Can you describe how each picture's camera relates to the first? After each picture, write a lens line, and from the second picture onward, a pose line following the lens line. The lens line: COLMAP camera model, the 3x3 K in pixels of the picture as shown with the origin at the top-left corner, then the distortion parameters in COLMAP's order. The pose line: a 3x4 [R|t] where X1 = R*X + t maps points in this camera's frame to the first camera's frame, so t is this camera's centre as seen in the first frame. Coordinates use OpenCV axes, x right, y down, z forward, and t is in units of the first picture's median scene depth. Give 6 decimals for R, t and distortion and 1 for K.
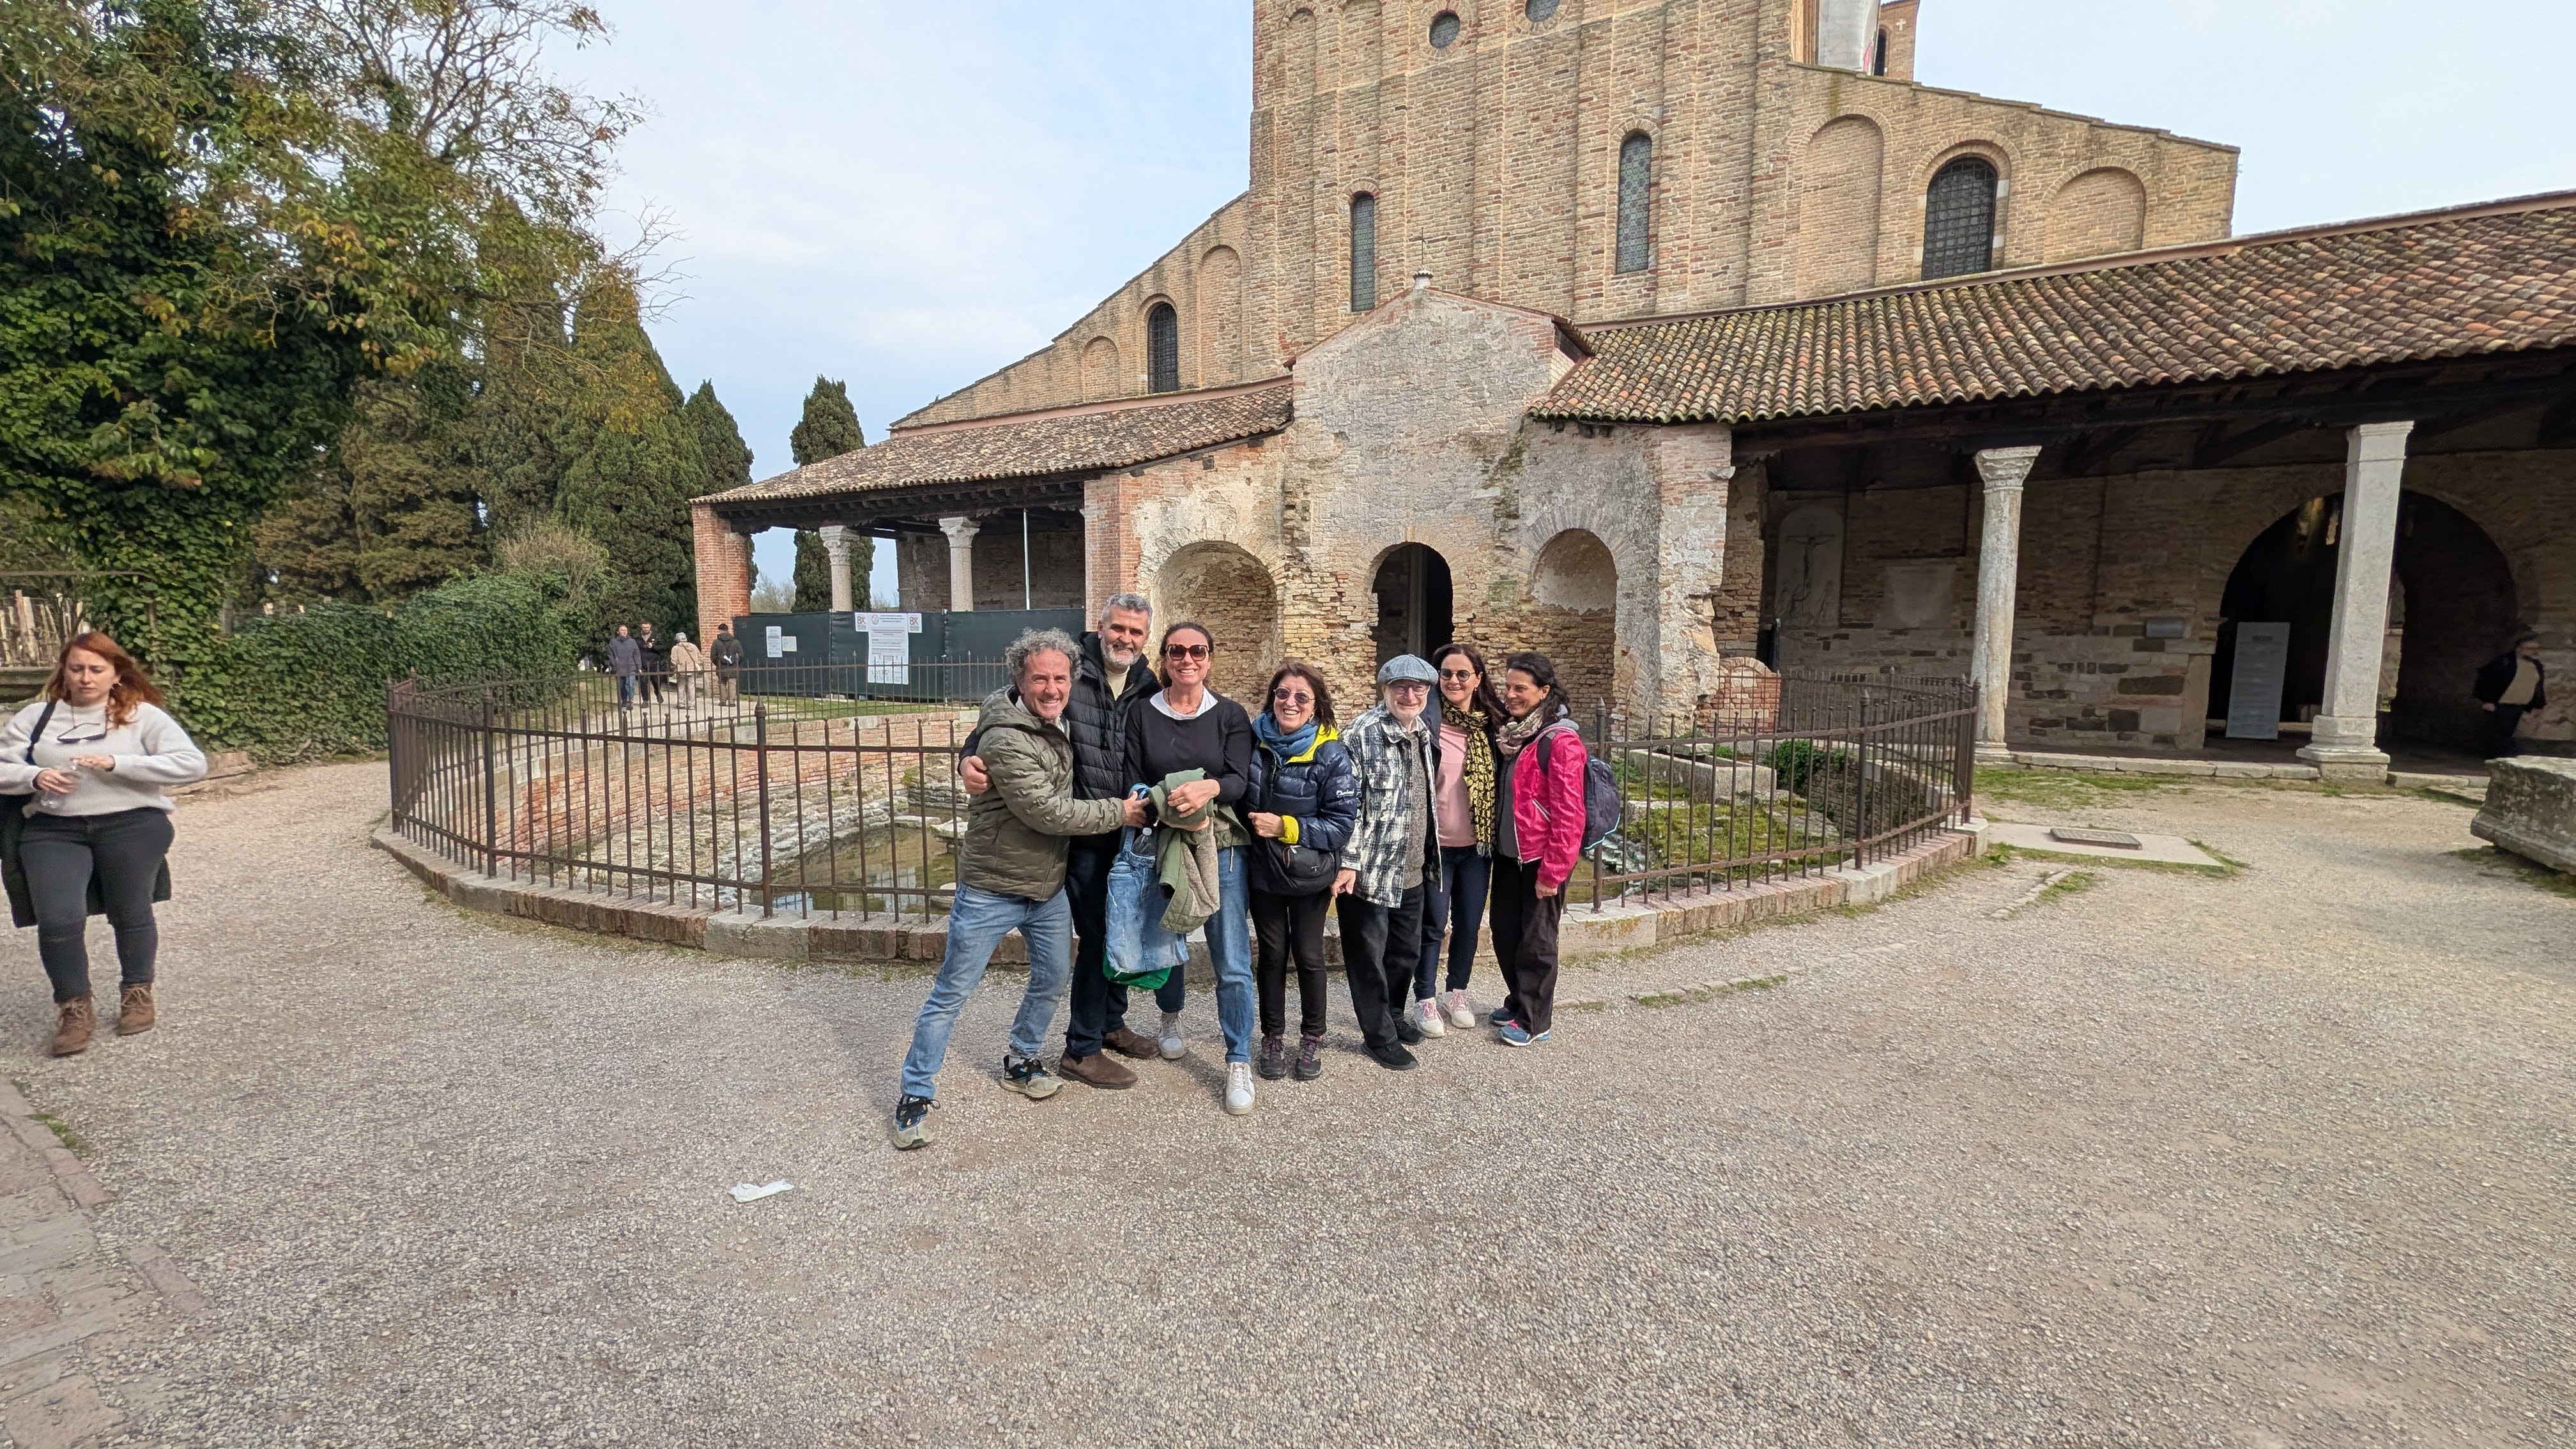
lens RADIAL K [[973.9, 0, 1292.5], [0, 973.9, 730.5], [0, 0, 1]] dist [0.000954, -0.000225]
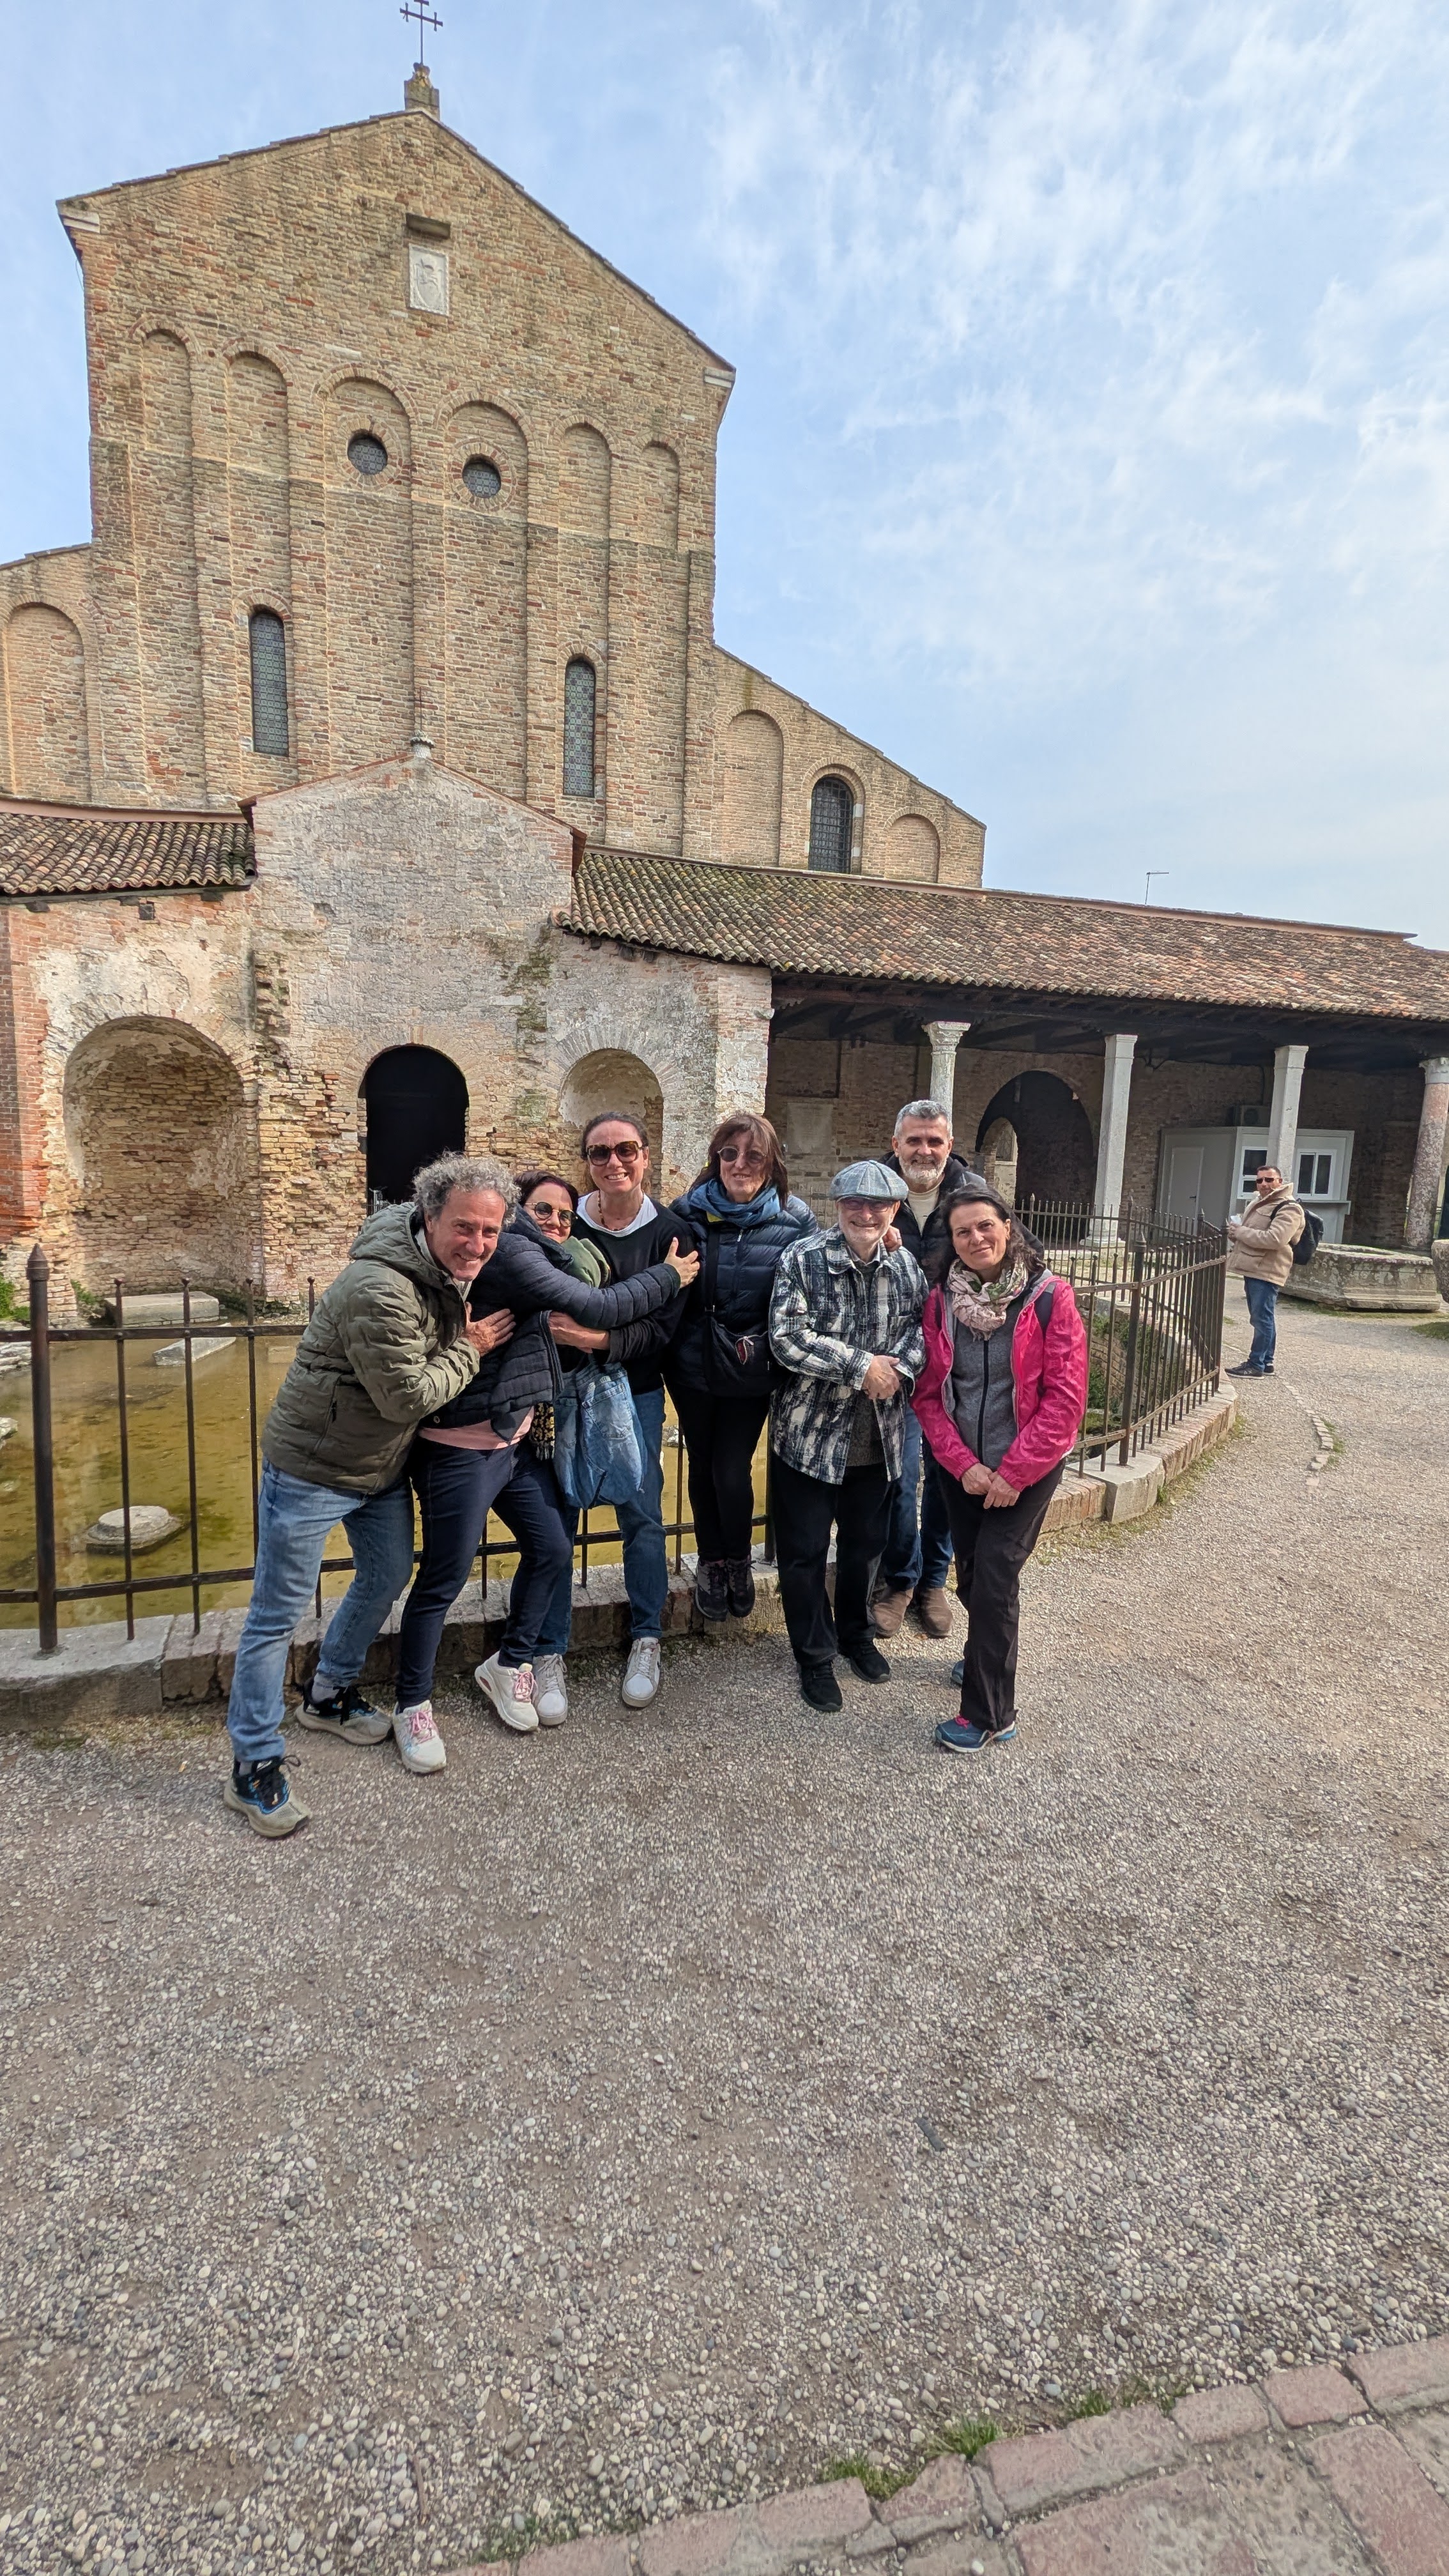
lens RADIAL K [[972.1, 0, 709.4], [0, 972.1, 1290.6], [0, 0, 1]] dist [0.001610, -0.000410]
pose [[0.752012, -0.068559, 0.655574, -0.300506], [0.037361, 0.997411, 0.061450, -0.012472], [-0.658089, -0.021718, 0.752627, 0.152986]]
